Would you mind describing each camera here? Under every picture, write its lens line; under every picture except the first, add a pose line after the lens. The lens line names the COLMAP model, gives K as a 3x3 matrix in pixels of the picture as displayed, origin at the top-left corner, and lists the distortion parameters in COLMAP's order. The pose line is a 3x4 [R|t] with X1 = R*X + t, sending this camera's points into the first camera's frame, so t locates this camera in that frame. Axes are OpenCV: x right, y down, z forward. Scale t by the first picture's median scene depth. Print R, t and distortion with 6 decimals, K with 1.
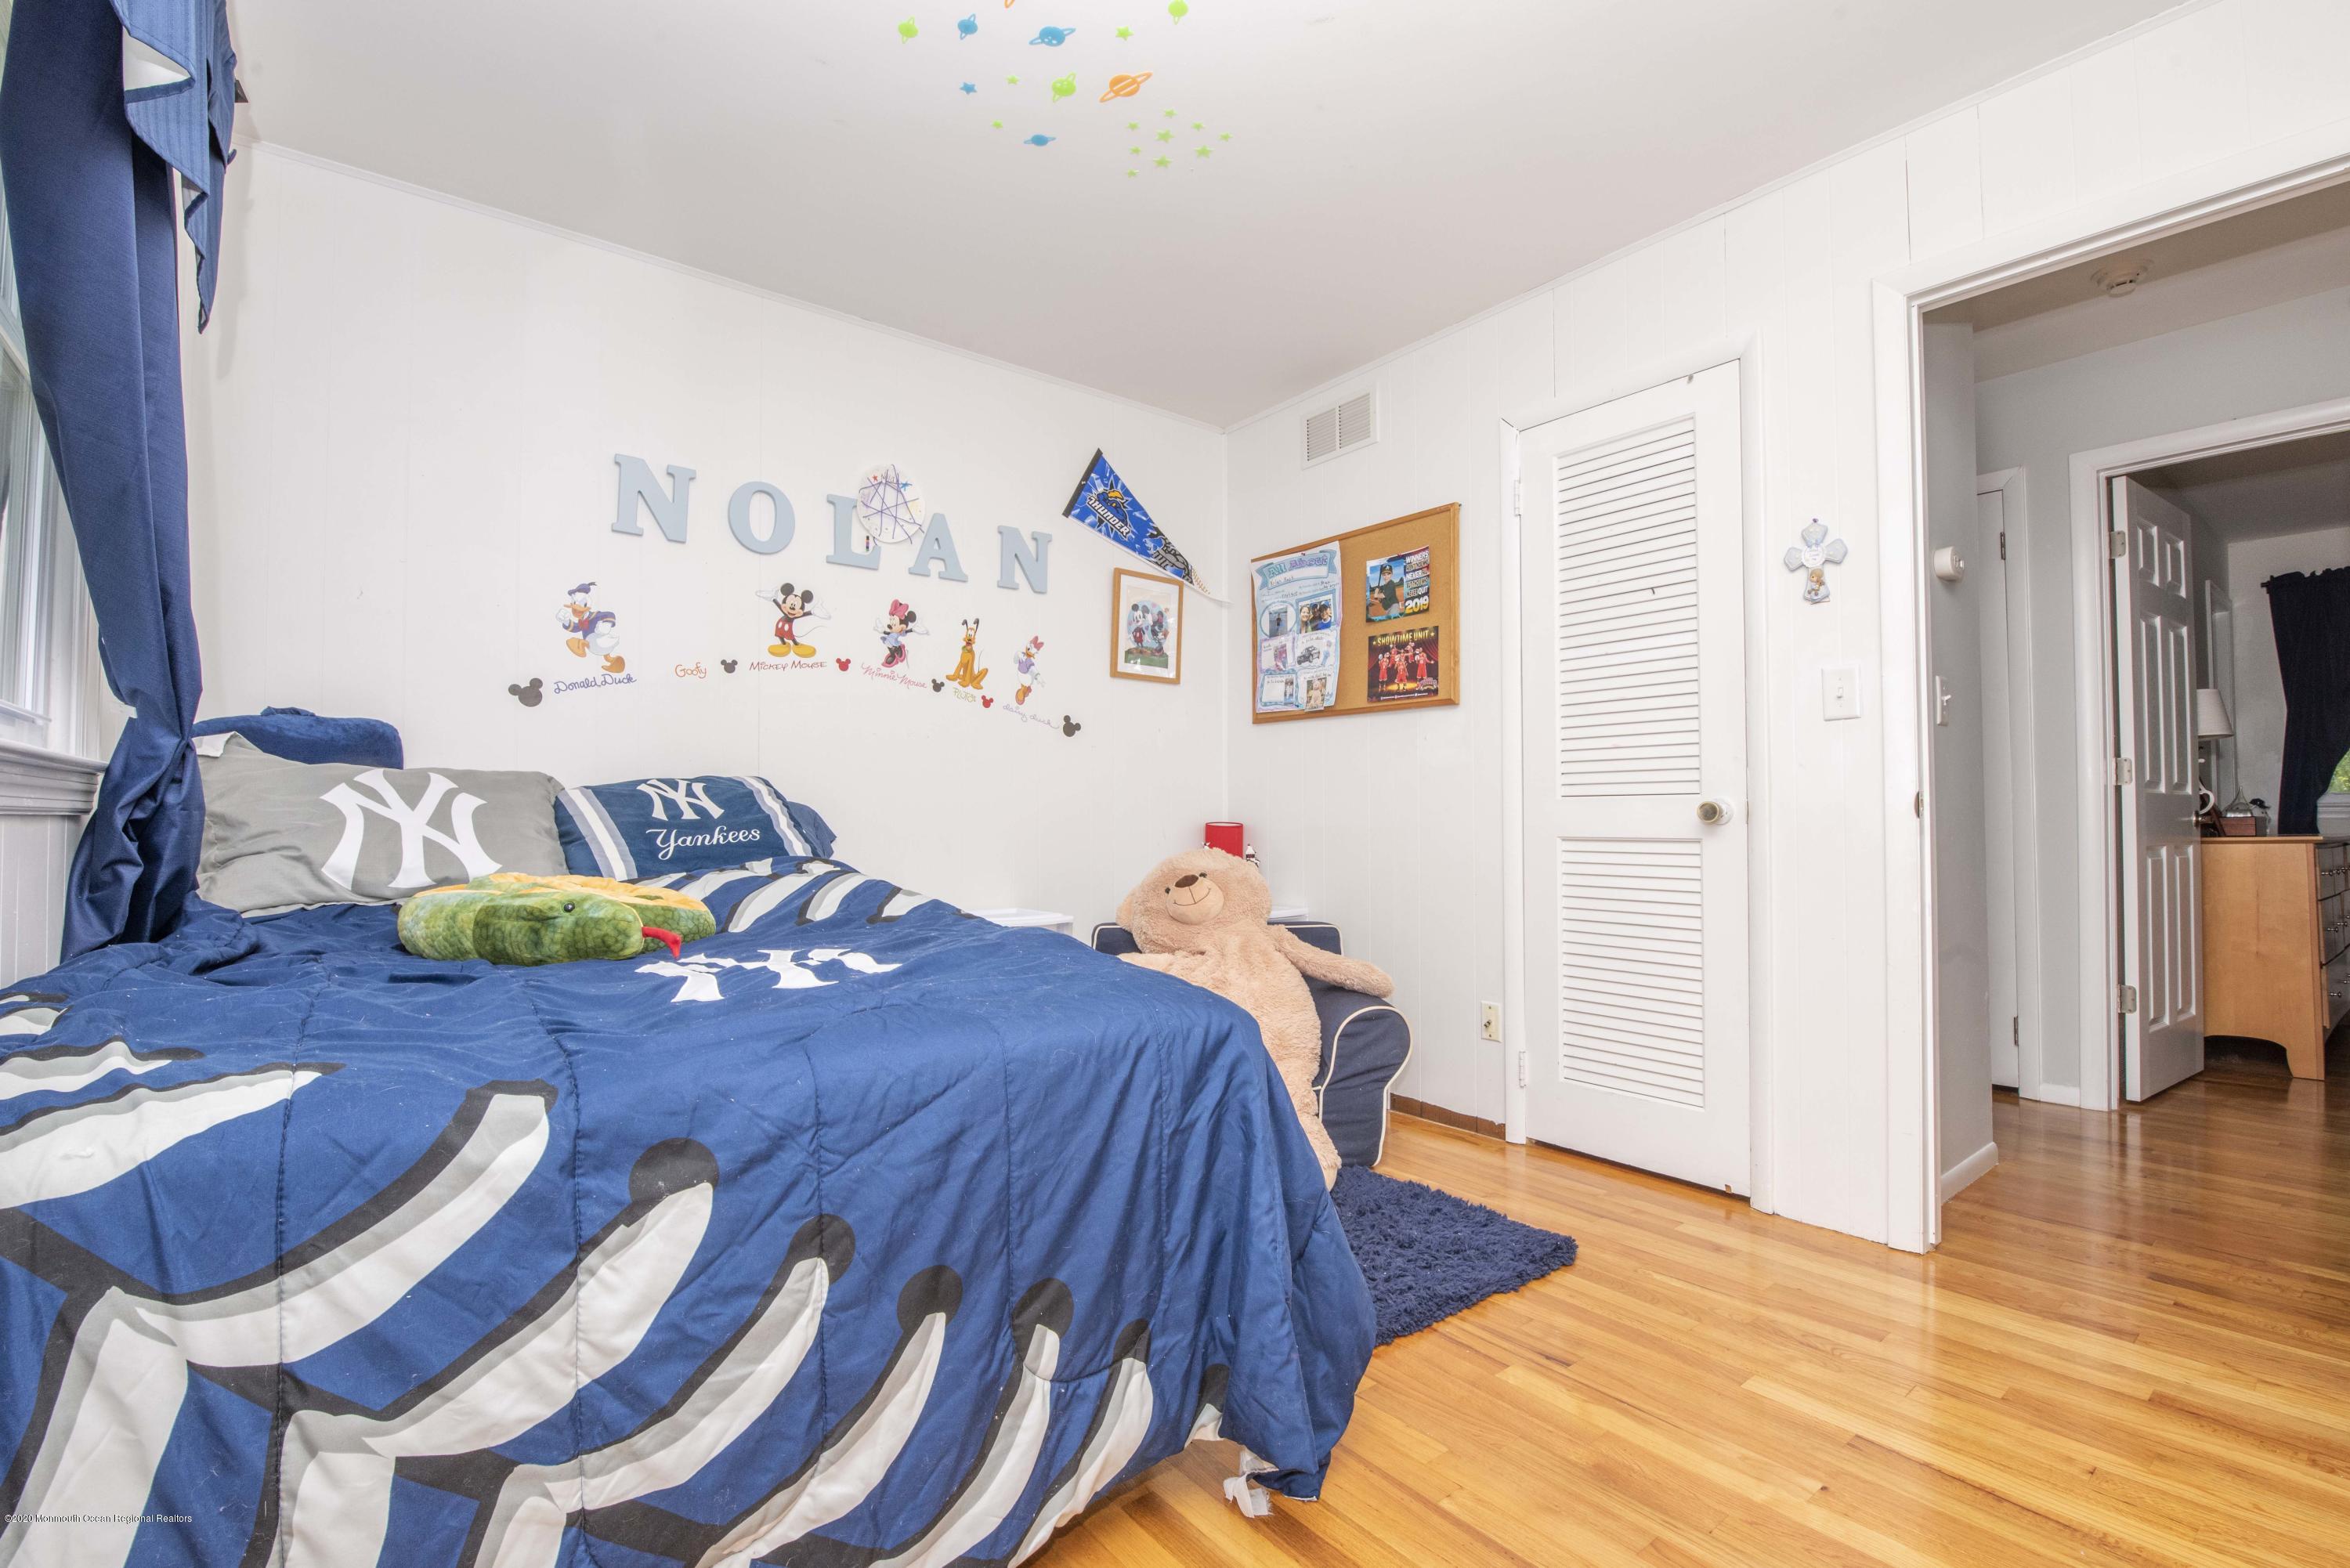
lens RADIAL K [[1058.6, 0, 1175.0], [0, 1058.6, 784.0], [0, 0, 1]] dist [-0.003264, -0.010079]
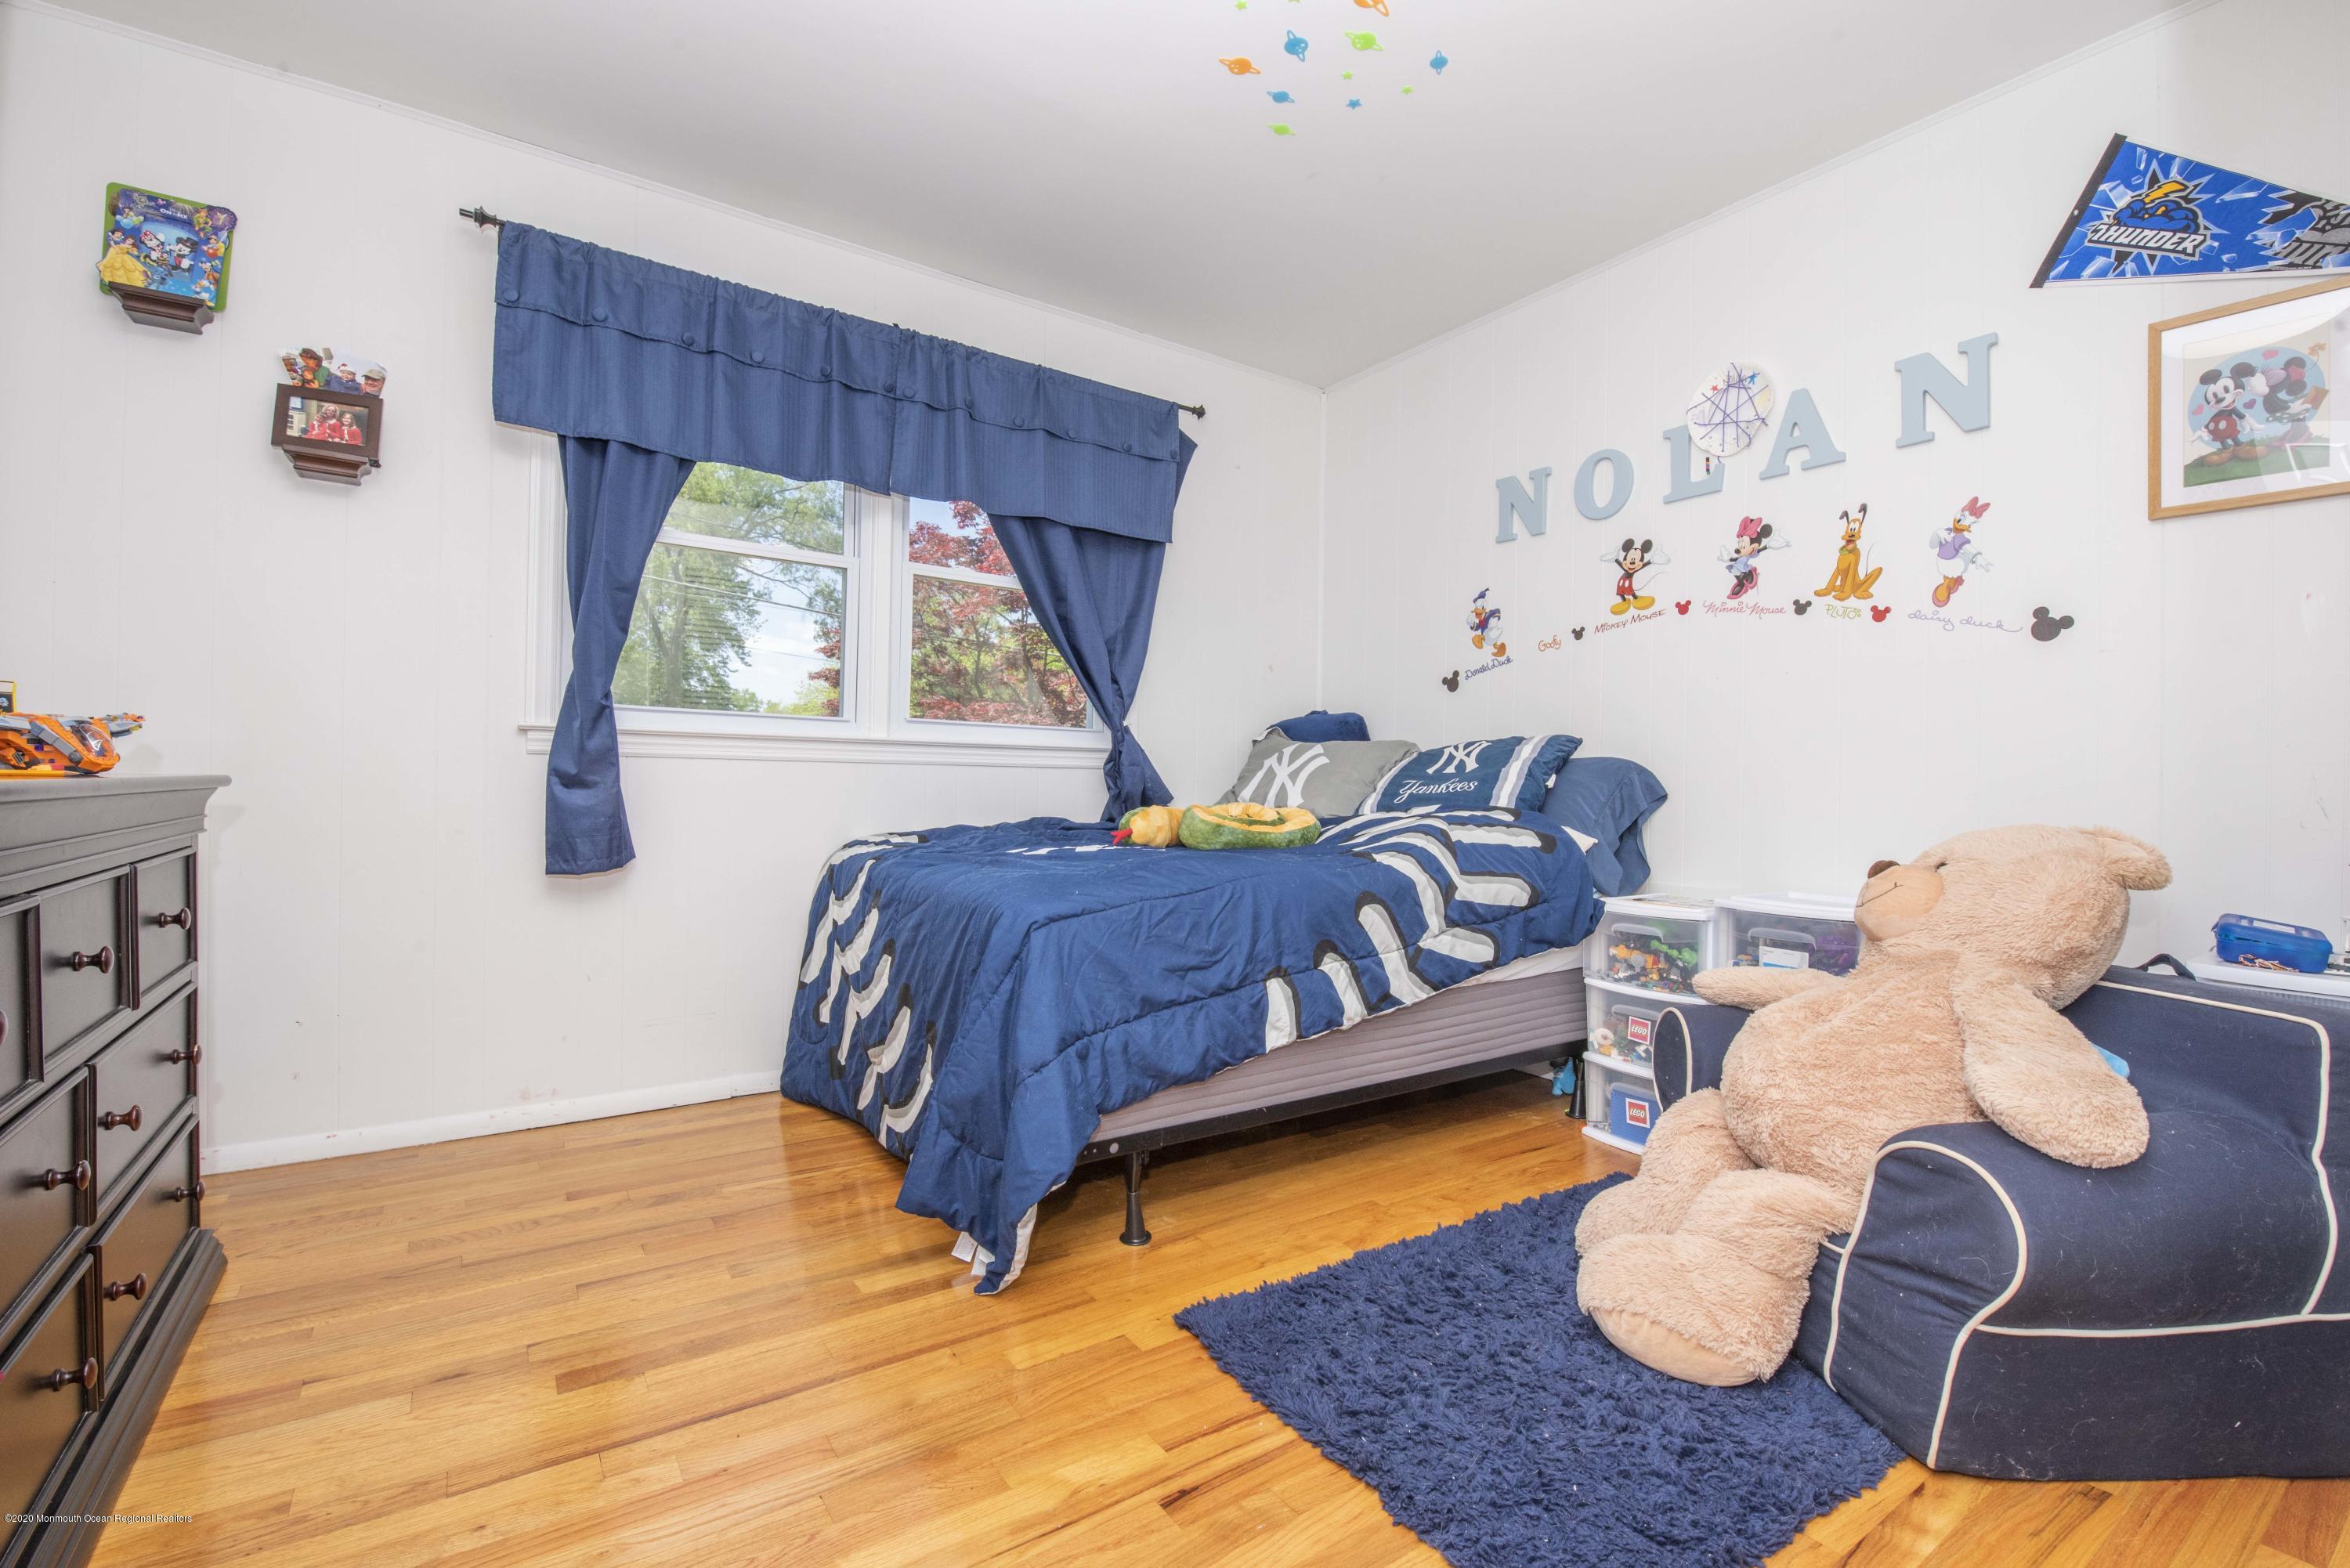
lens RADIAL K [[1058.6, 0, 1175.0], [0, 1058.6, 784.0], [0, 0, 1]] dist [-0.003264, -0.010079]
pose [[-0.088695, -0.006518, -0.996038, 0.601921], [0.015446, 0.999849, -0.007919, 0.038525], [0.995939, -0.016087, -0.088581, 0.598352]]
